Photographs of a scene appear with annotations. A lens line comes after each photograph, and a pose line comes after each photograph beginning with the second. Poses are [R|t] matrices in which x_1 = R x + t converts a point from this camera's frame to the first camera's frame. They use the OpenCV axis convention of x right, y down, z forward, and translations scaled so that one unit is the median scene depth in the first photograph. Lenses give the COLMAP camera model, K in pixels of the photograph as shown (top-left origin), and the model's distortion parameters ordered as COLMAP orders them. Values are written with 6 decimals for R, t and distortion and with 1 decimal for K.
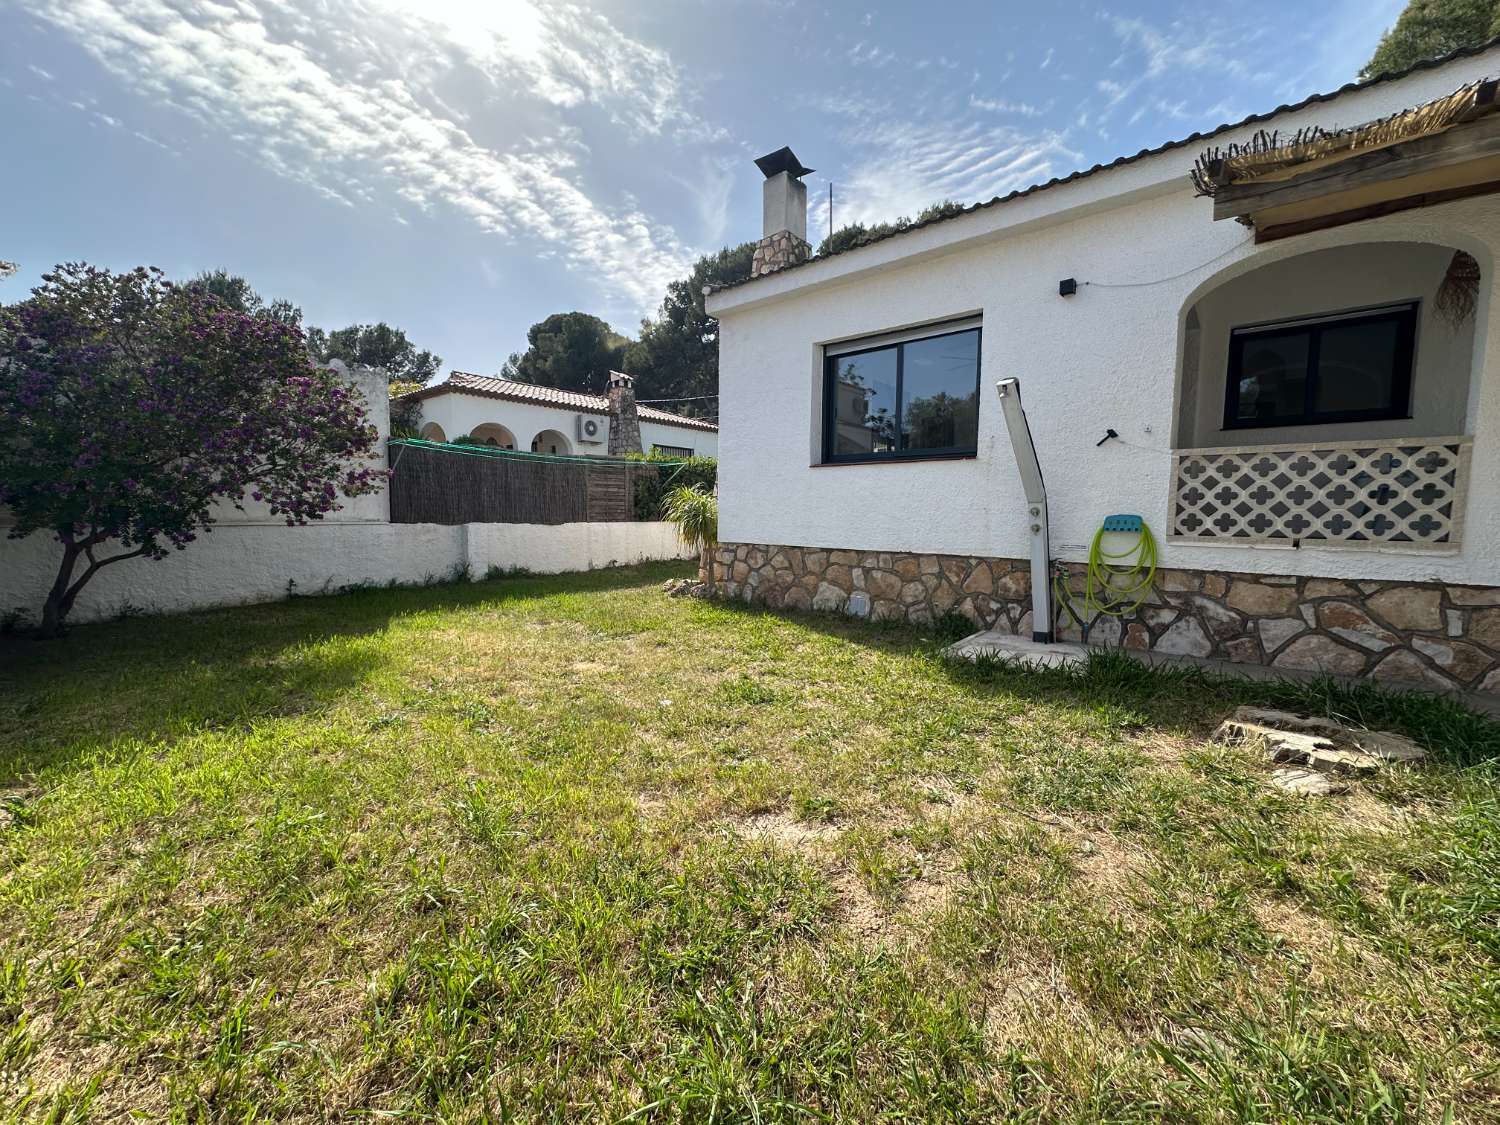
lens RADIAL K [[599.9, 0, 745.9], [0, 599.9, 559.7], [0, 0, 1]] dist [-0.000998, 0.000181]
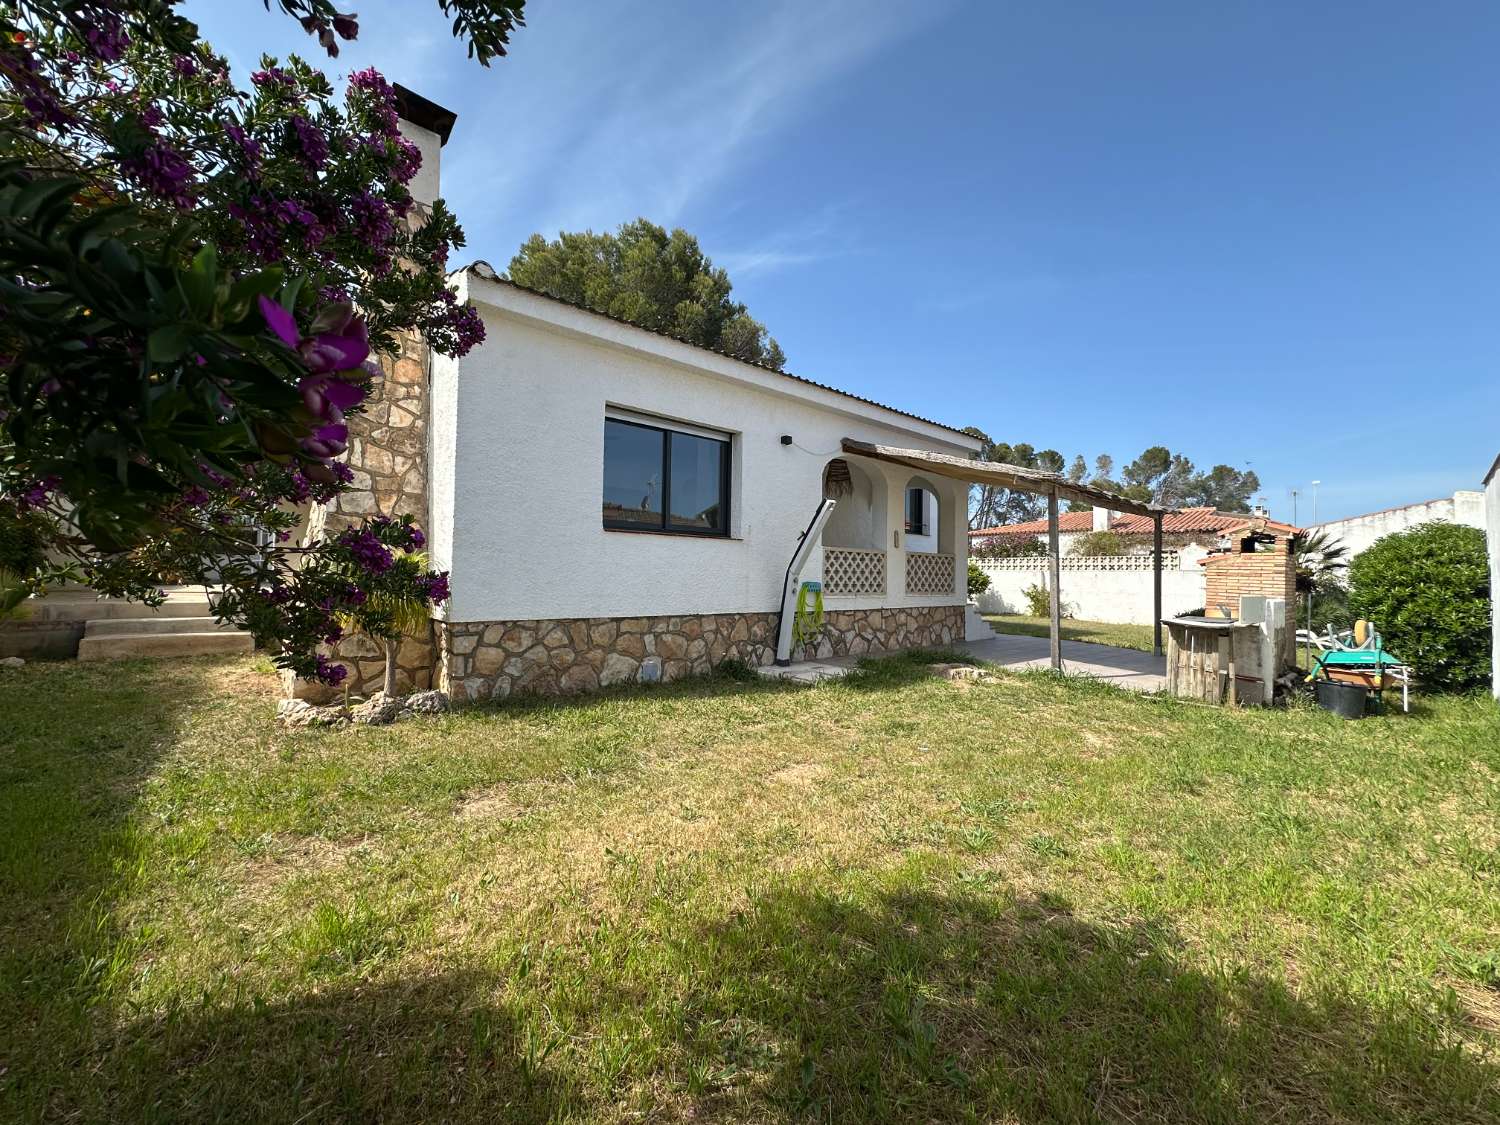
lens RADIAL K [[599.9, 0, 748.1], [0, 599.9, 566.8], [0, 0, 1]] dist [-0.000998, 0.000181]
pose [[0.141656, 0.019405, 0.989726, -0.813244], [0.073464, 0.996845, -0.030059, -0.057843], [-0.987186, 0.076967, 0.139783, 0.691933]]
